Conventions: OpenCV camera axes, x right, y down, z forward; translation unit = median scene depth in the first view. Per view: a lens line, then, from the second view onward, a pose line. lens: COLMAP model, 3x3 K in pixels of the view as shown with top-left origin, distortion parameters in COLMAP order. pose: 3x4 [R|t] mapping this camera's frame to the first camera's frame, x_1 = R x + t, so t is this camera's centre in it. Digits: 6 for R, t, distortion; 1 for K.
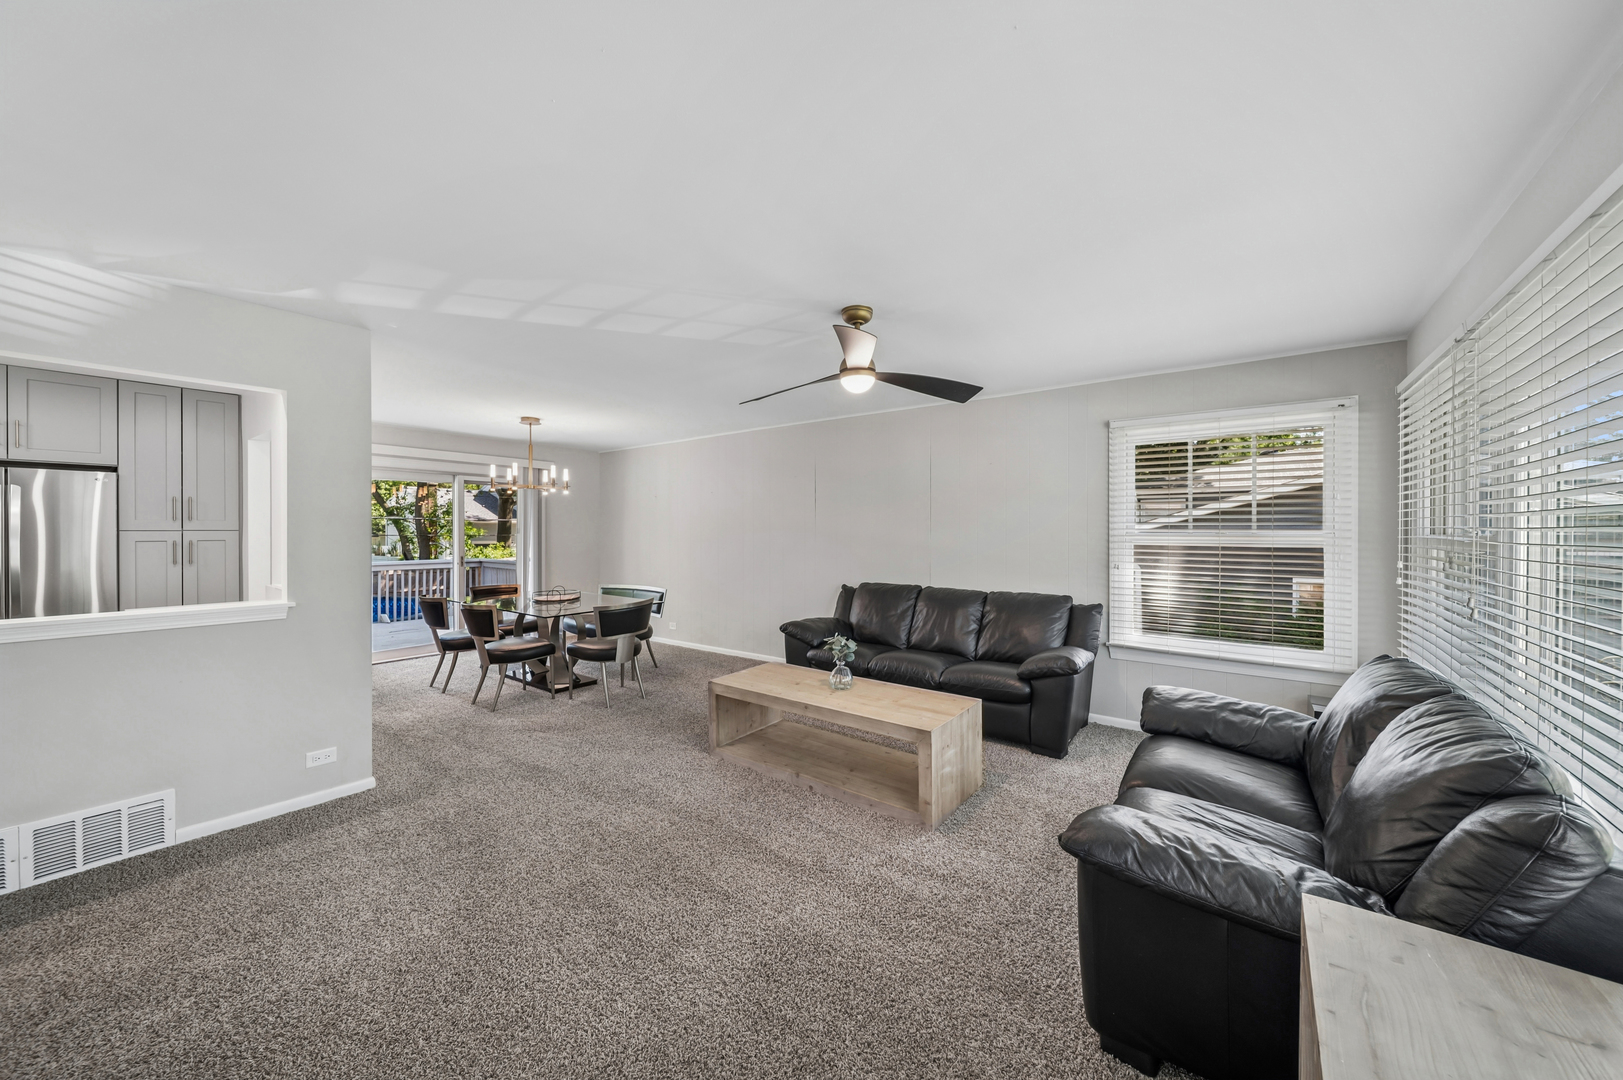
lens RADIAL K [[573.0, 0, 812.2], [0, 573.0, 533.6], [0, 0, 1]] dist [-0.007682, 0.000320]
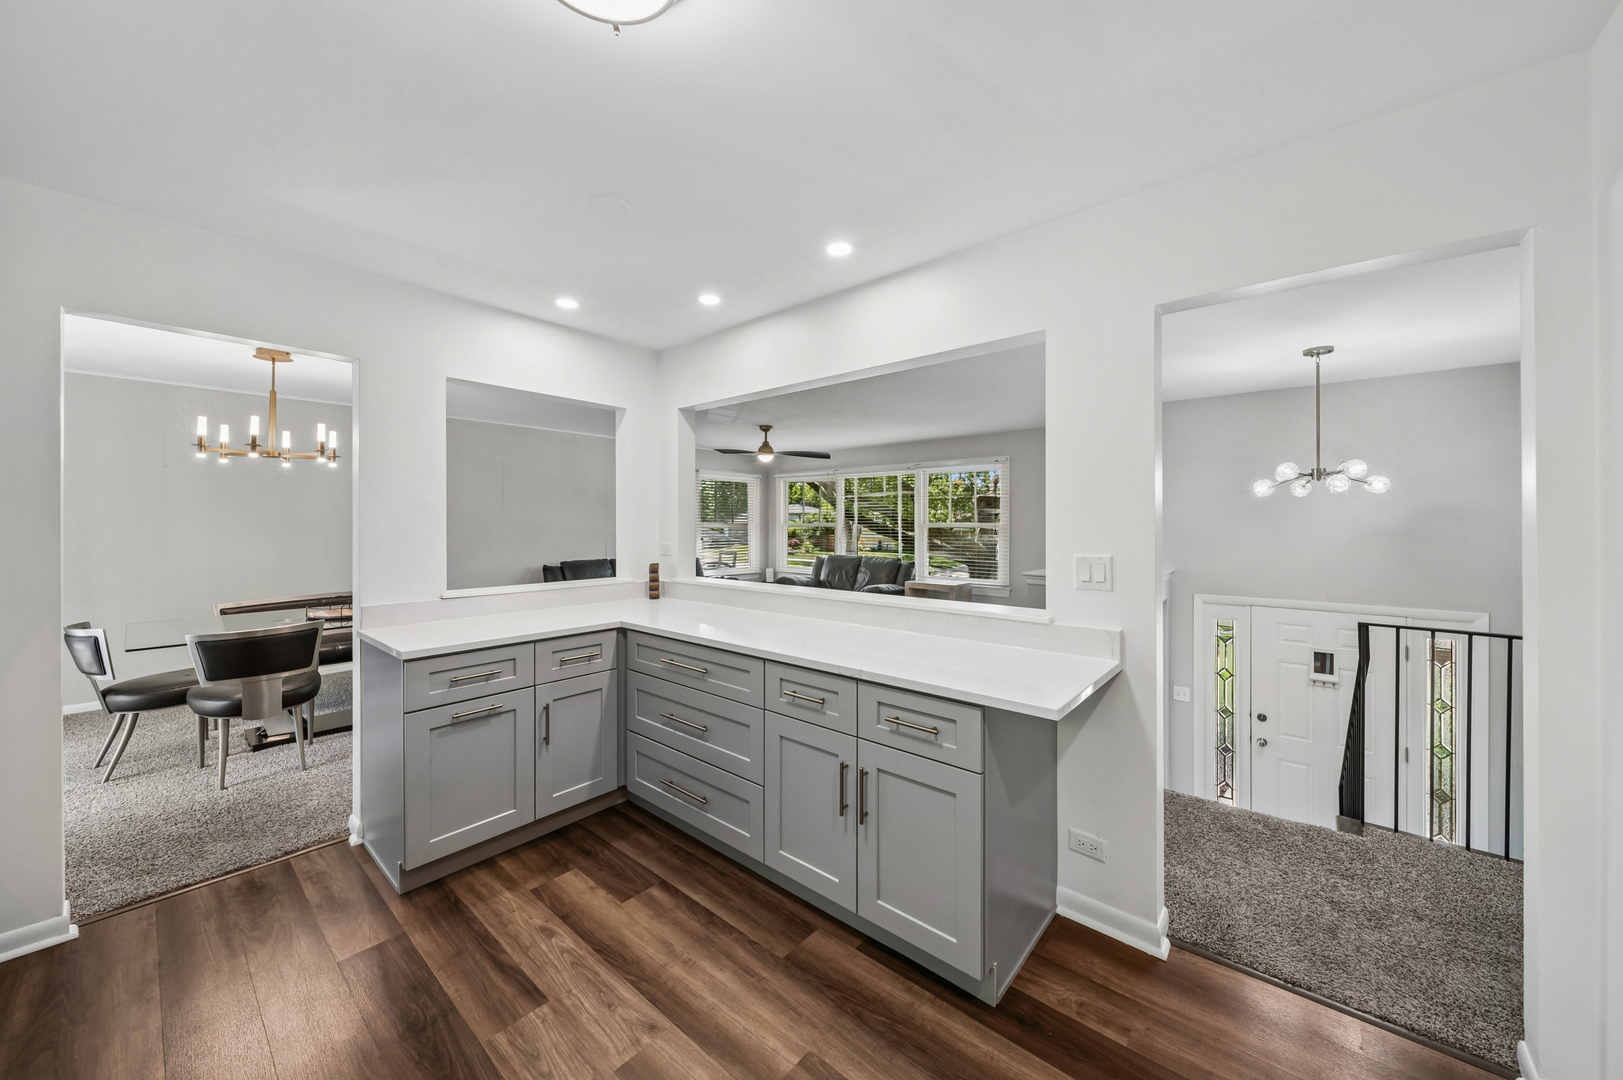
lens RADIAL K [[573.0, 0, 812.2], [0, 573.0, 533.6], [0, 0, 1]] dist [-0.007682, 0.000320]
pose [[0.076191, -0.018759, 0.996917, -1.422431], [0.002317, 0.999824, 0.018637, -0.000401], [-0.997091, 0.000889, 0.076221, 0.411129]]
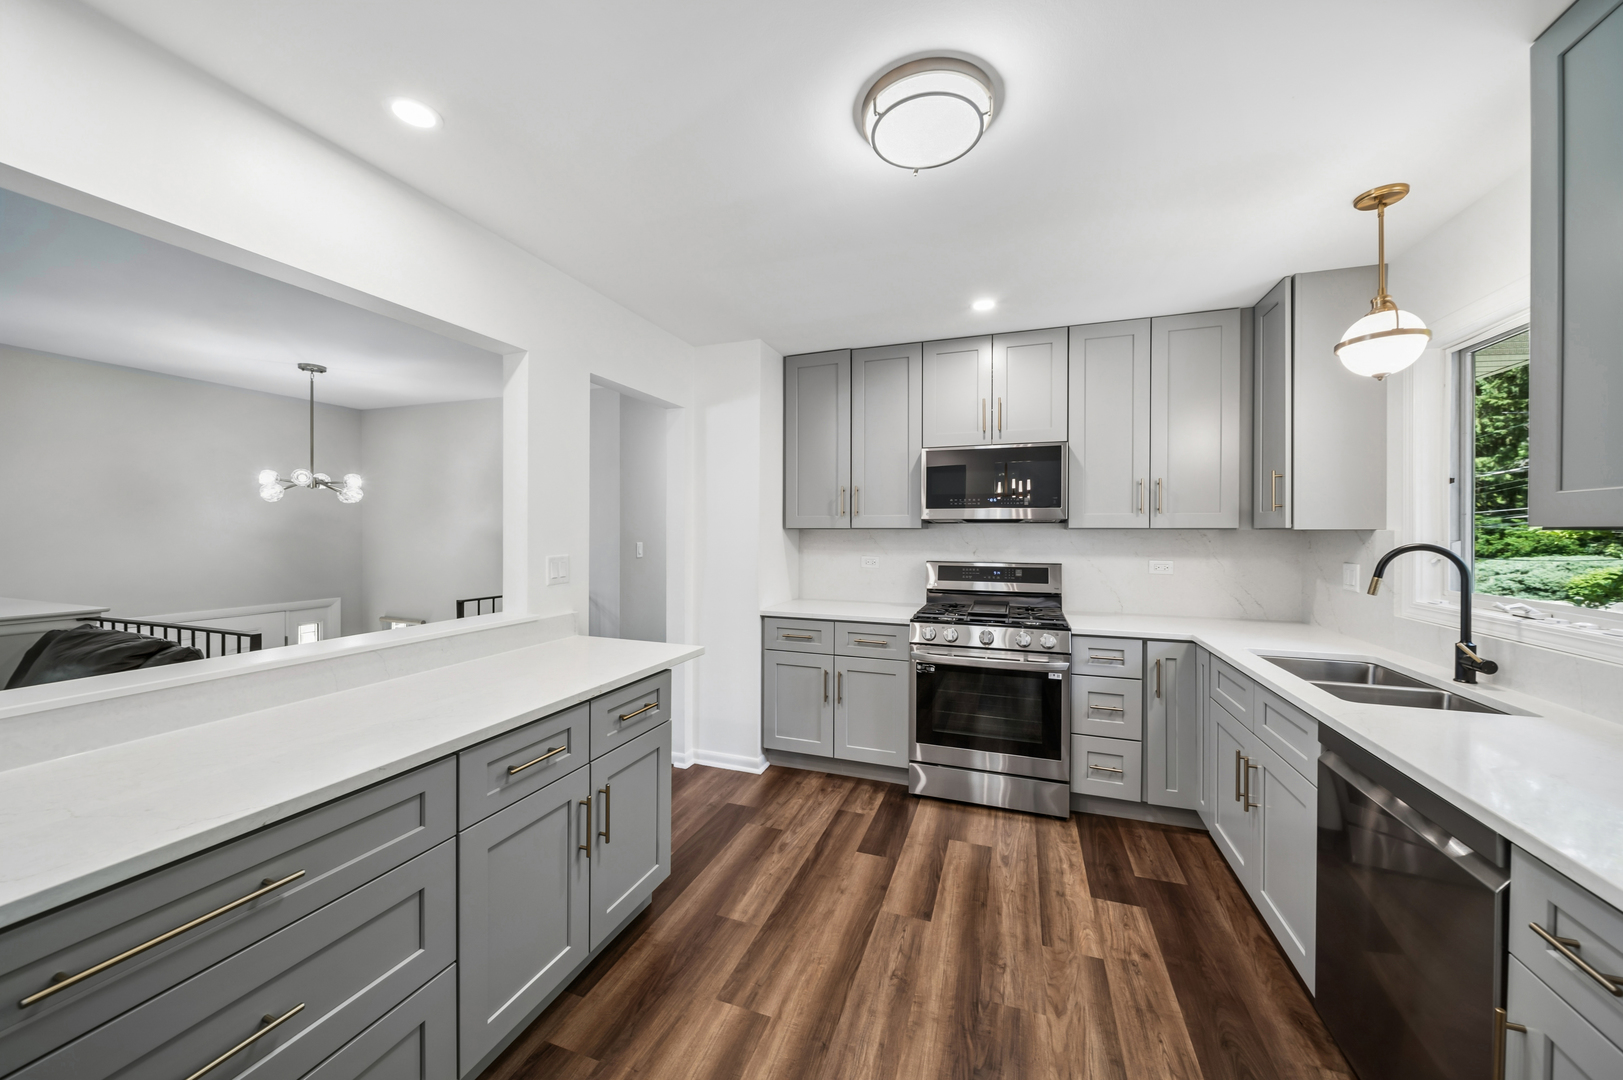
lens RADIAL K [[573.0, 0, 812.2], [0, 573.0, 533.6], [0, 0, 1]] dist [-0.007682, 0.000320]
pose [[-0.958528, -0.007191, -0.284908, -1.017647], [-0.009394, 0.999936, 0.006364, -0.003574], [0.284844, 0.008776, -0.958534, 0.848153]]
